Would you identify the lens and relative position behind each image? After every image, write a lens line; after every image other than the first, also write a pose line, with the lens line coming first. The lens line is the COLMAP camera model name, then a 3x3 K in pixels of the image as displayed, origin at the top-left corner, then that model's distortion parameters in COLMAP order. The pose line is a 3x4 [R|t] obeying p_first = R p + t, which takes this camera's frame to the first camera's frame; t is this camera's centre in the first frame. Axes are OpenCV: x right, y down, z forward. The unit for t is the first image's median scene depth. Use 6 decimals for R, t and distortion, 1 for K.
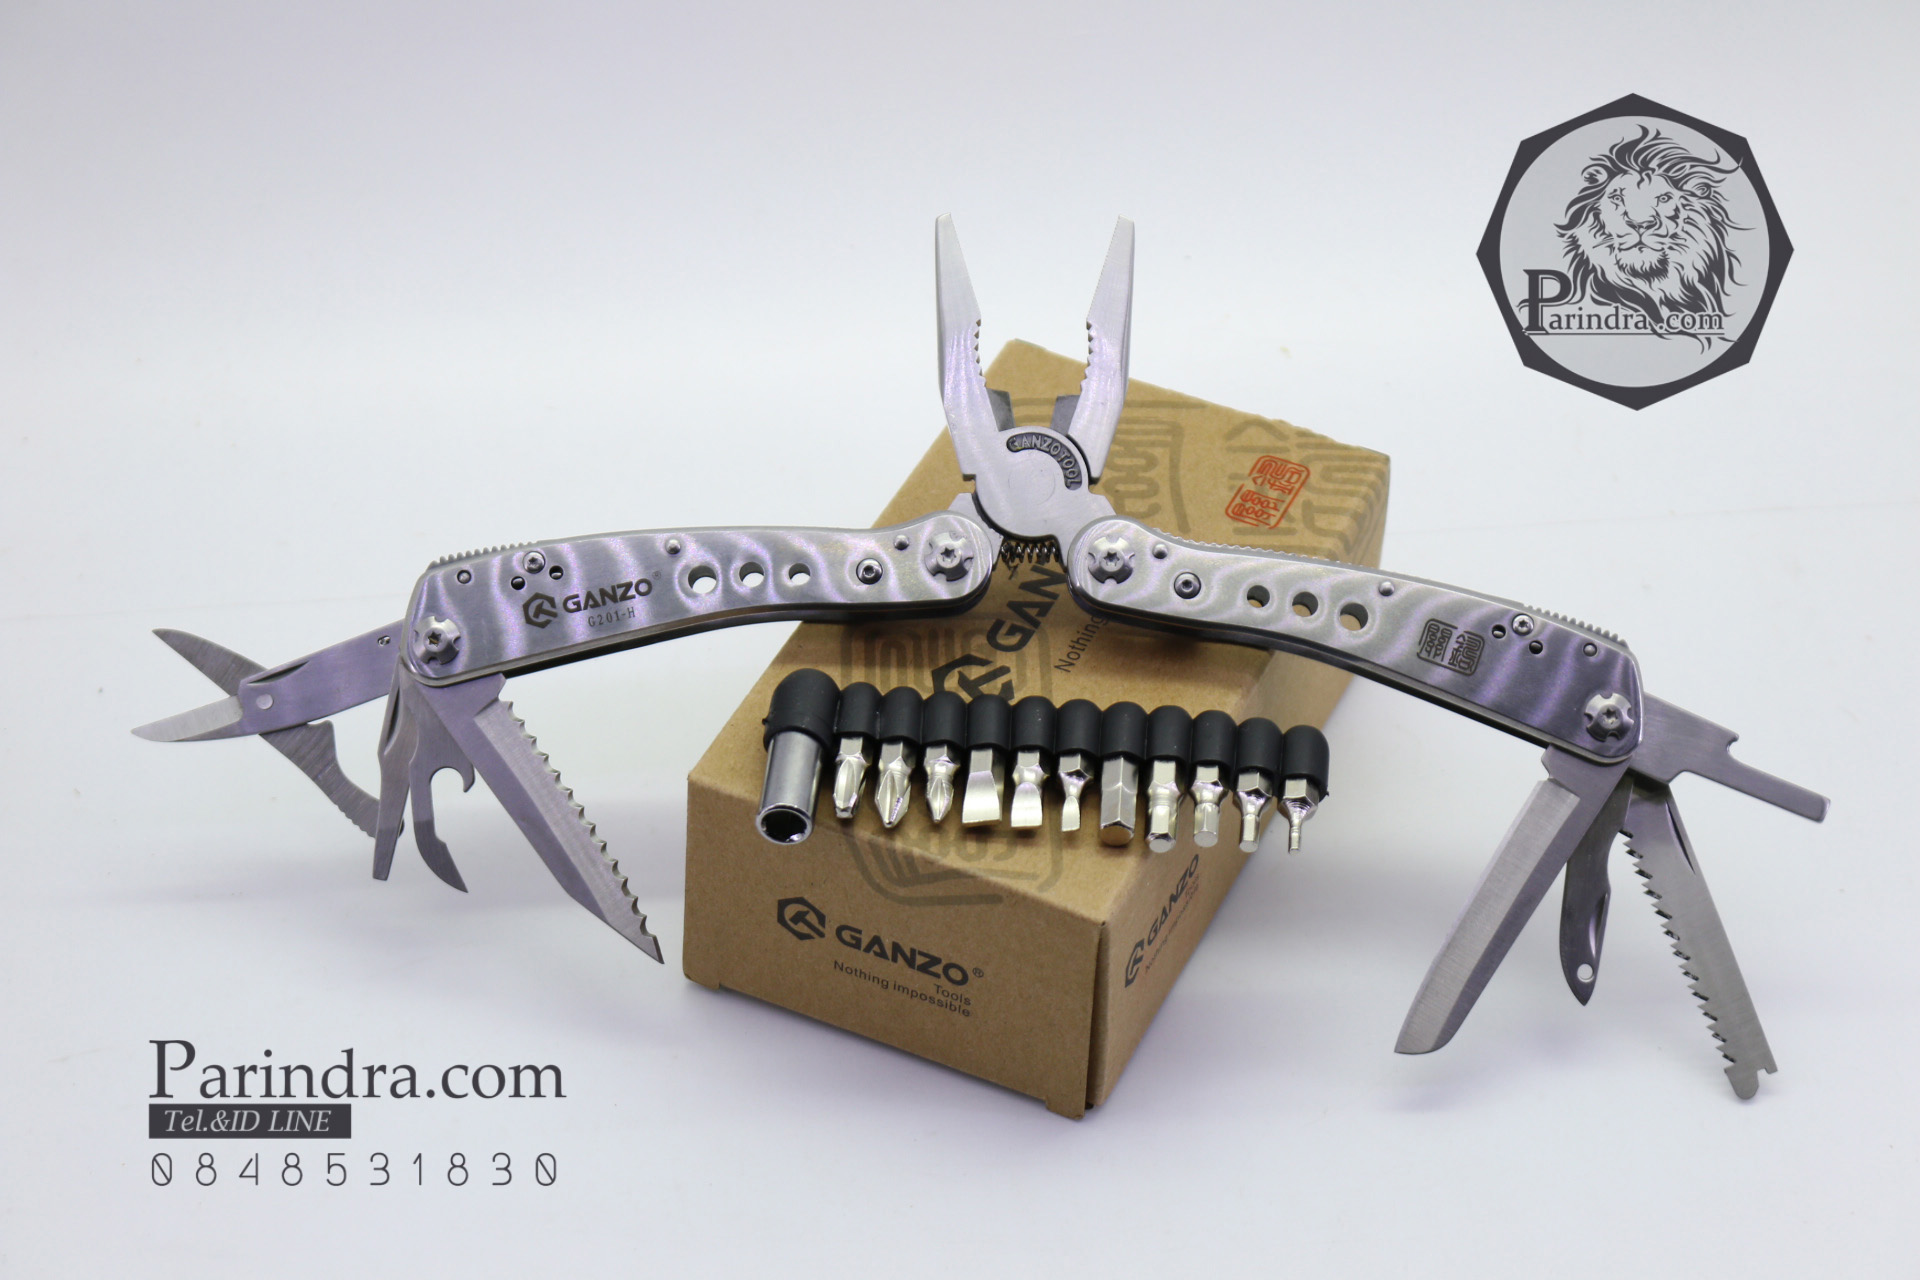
lens RADIAL K [[4350.8, 0, 960.0], [0, 4350.8, 640.0], [0, 0, 1]] dist [0.012803, -0.143425]
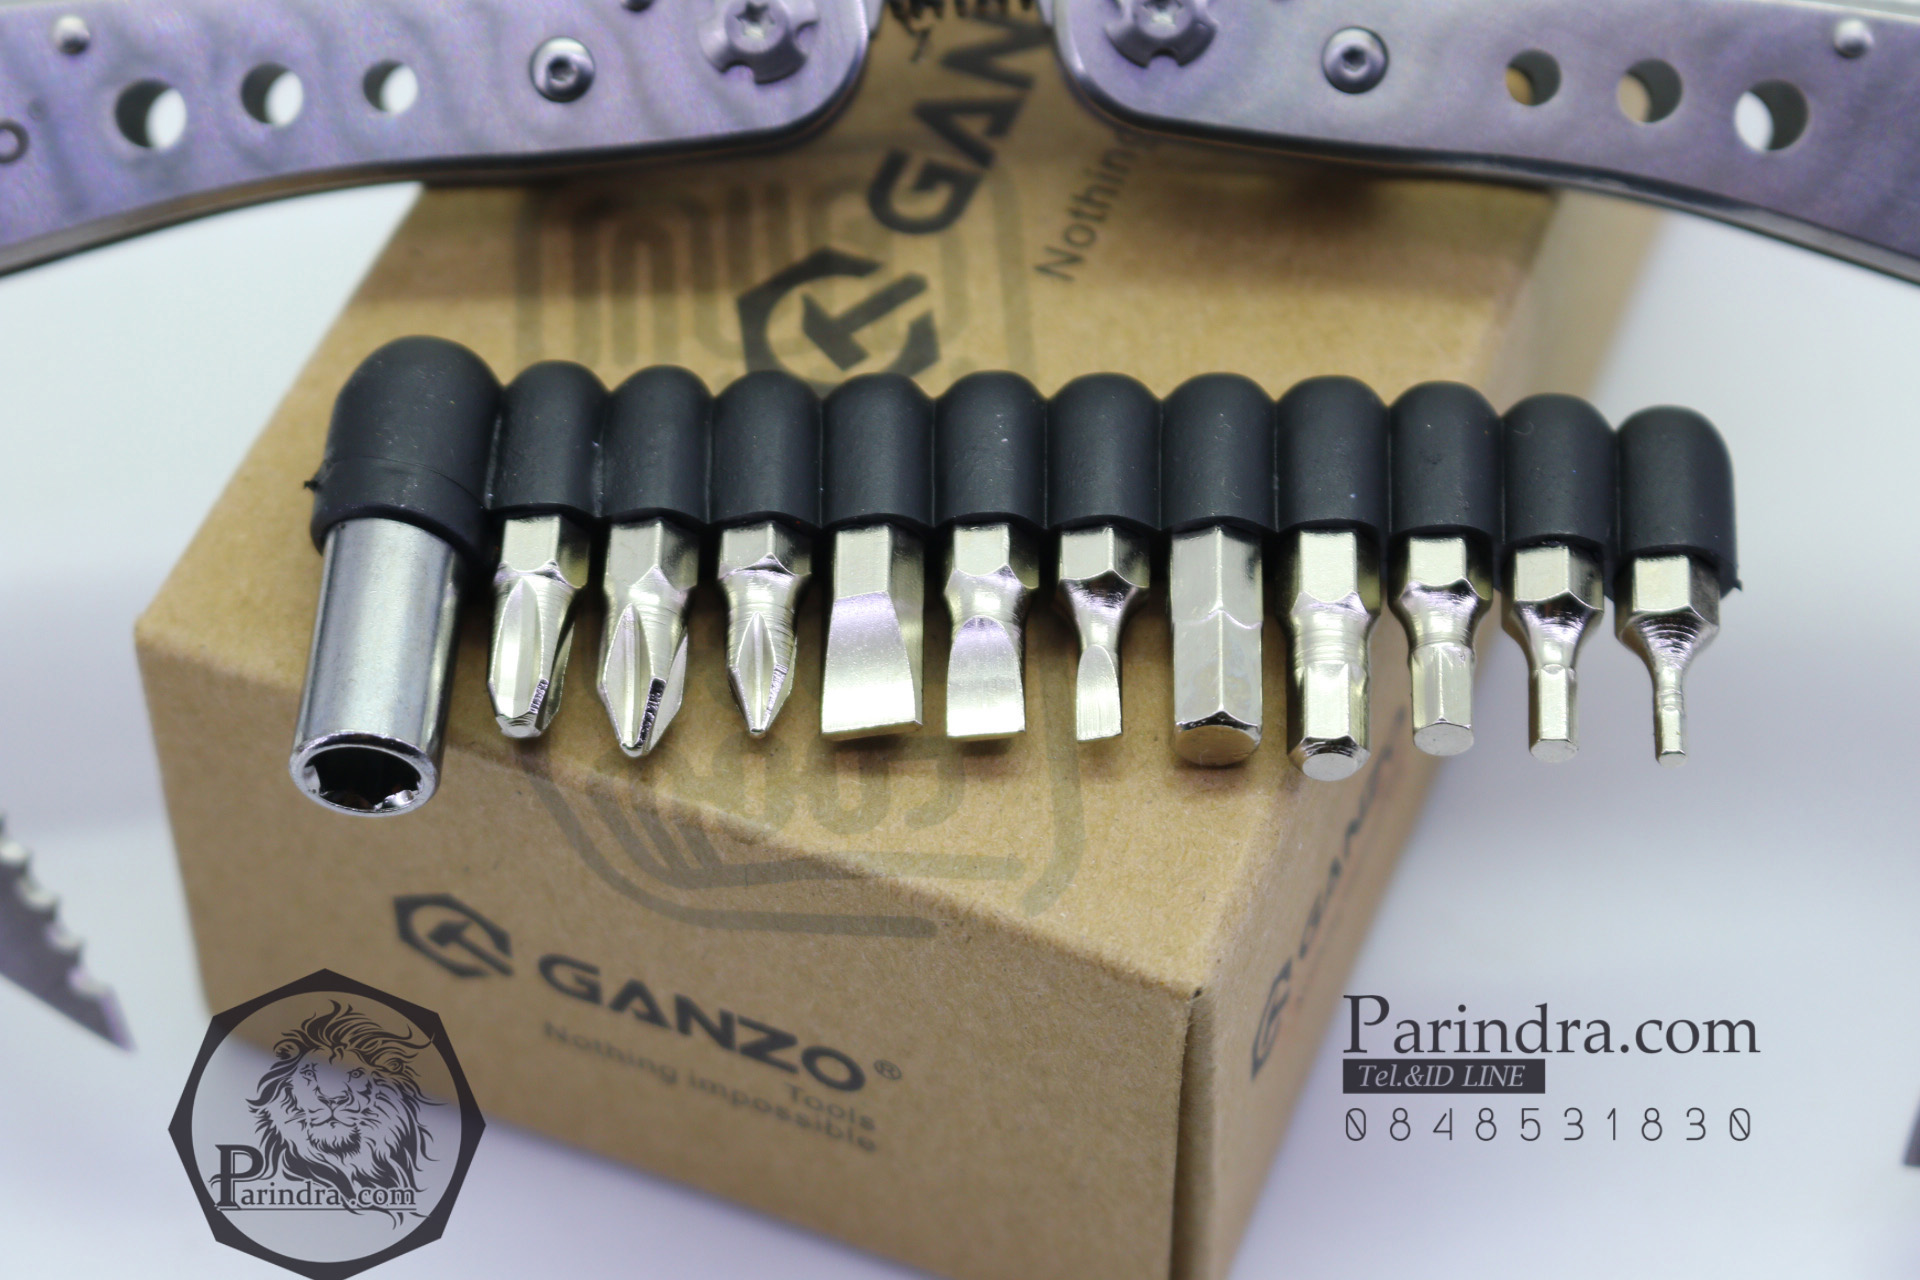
lens RADIAL K [[4350.8, 0, 960.0], [0, 4350.8, 640.0], [0, 0, 1]] dist [0.012803, -0.143425]
pose [[0.998319, -0.057753, -0.004864, 0.014988], [0.057605, 0.979498, 0.193043, -0.040207], [-0.006384, -0.192999, 0.981178, 0.603536]]
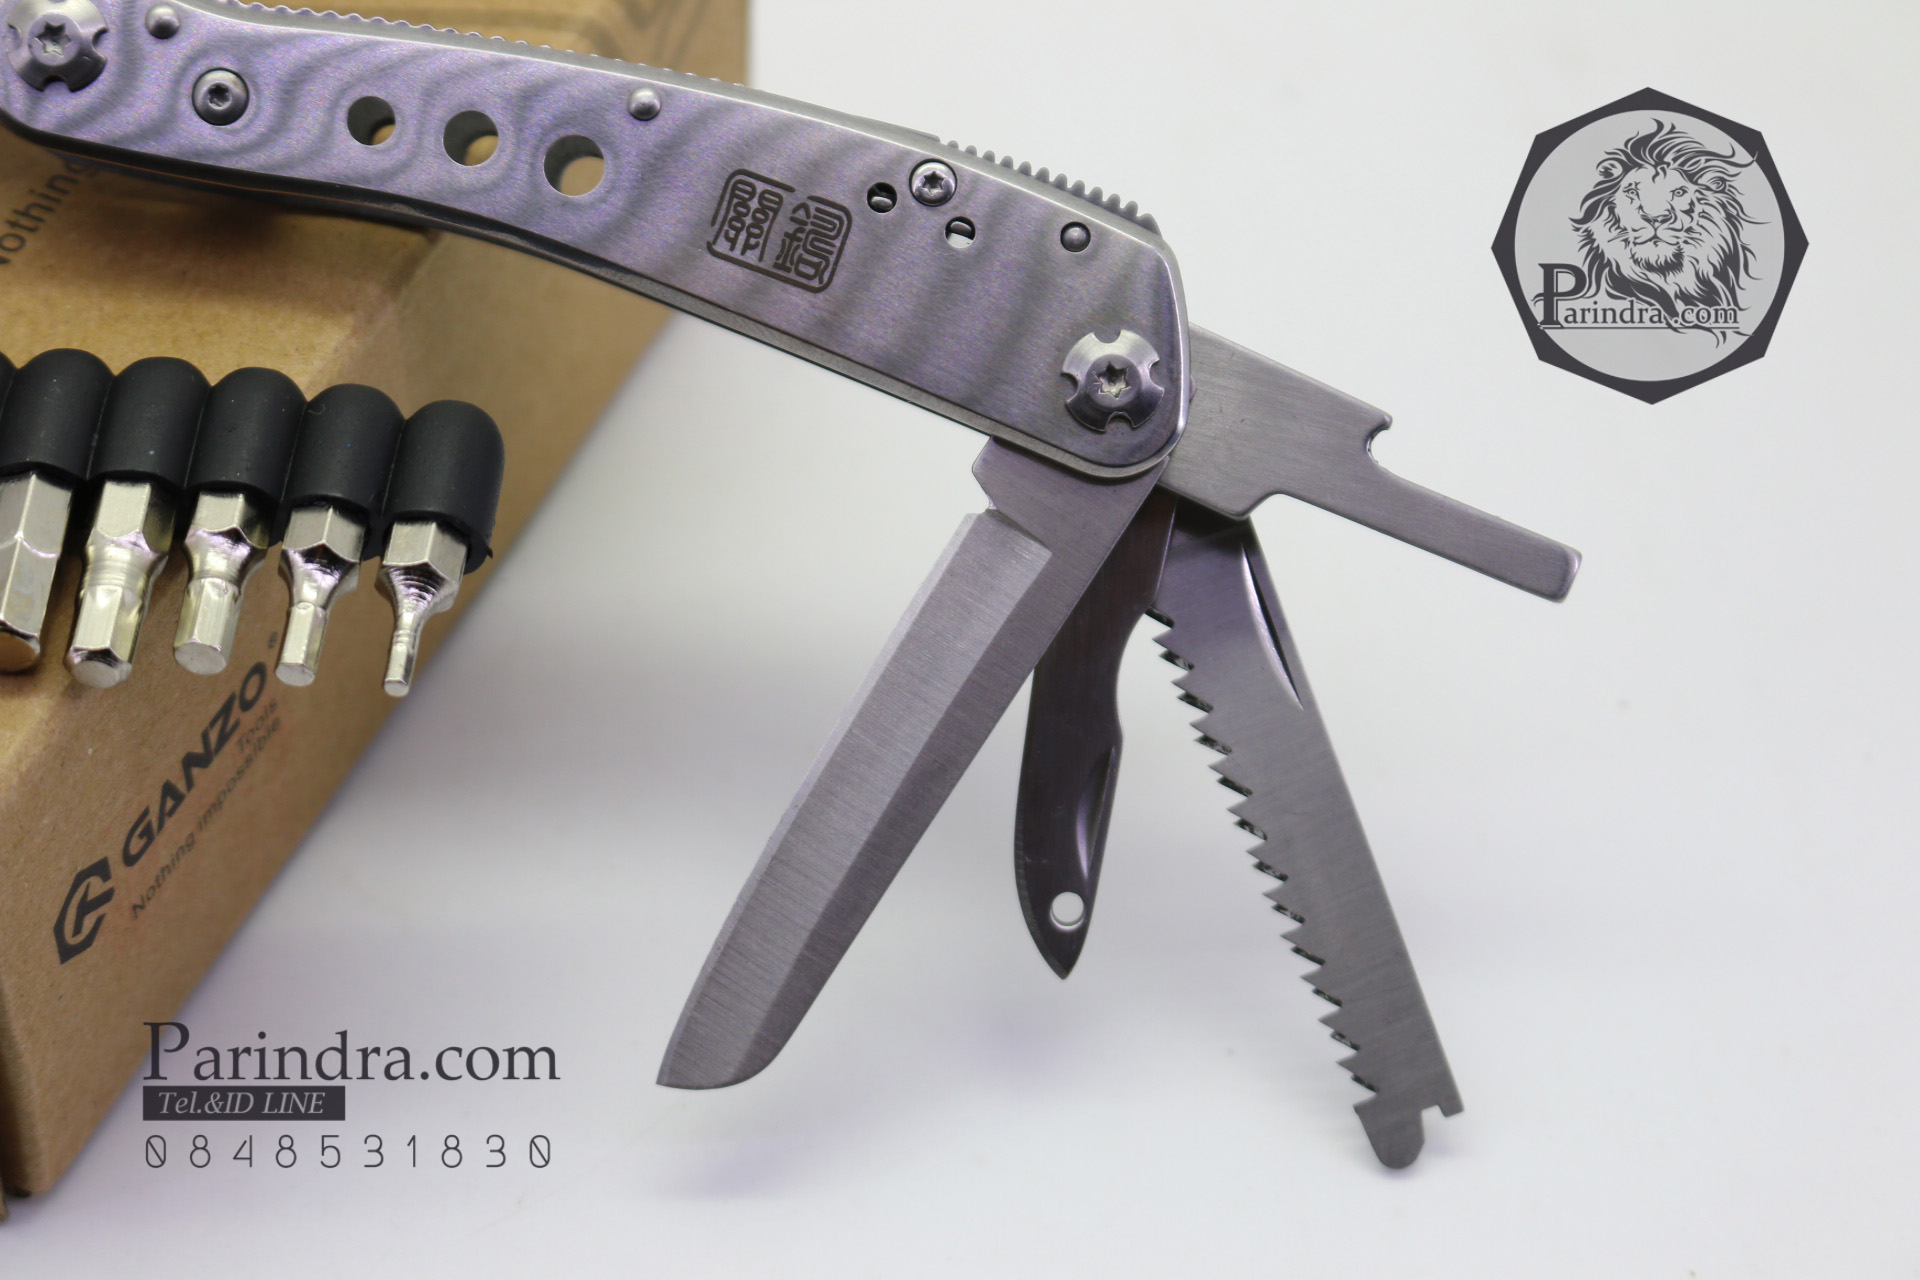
lens RADIAL K [[4350.8, 0, 960.0], [0, 4350.8, 640.0], [0, 0, 1]] dist [0.012803, -0.143425]
pose [[0.999973, 0.000622, 0.007299, 0.129996], [-0.001495, 0.992752, 0.120168, -0.011019], [-0.007171, -0.120176, 0.992727, 0.533191]]
